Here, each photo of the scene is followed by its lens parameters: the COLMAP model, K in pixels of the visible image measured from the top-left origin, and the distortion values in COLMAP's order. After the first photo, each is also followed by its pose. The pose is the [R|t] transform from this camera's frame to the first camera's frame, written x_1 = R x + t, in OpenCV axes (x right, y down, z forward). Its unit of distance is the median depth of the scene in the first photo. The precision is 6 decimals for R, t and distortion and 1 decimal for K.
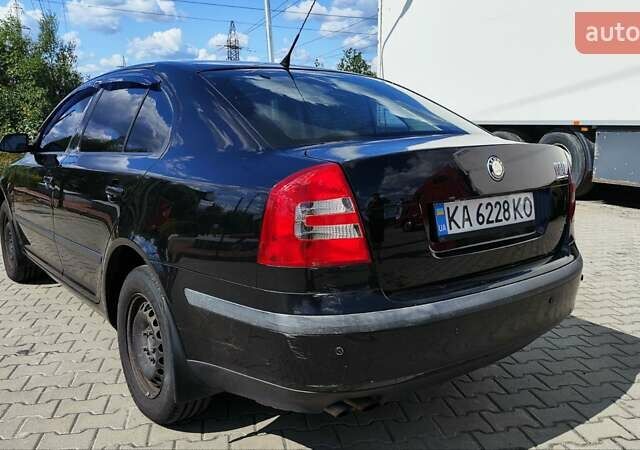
lens RADIAL K [[615.1, 0, 320.0], [0, 615.1, 225.0], [0, 0, 1]] dist [-0.003368, -0.004482]
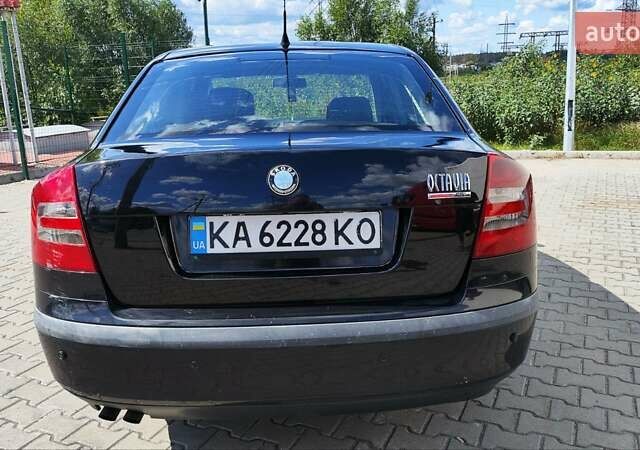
lens RADIAL K [[615.1, 0, 320.0], [0, 615.1, 225.0], [0, 0, 1]] dist [-0.003368, -0.004482]
pose [[0.832548, 0.114943, -0.541897, 0.763383], [-0.082242, 0.993042, 0.084285, -0.104263], [0.547815, -0.025604, 0.836208, 0.350509]]
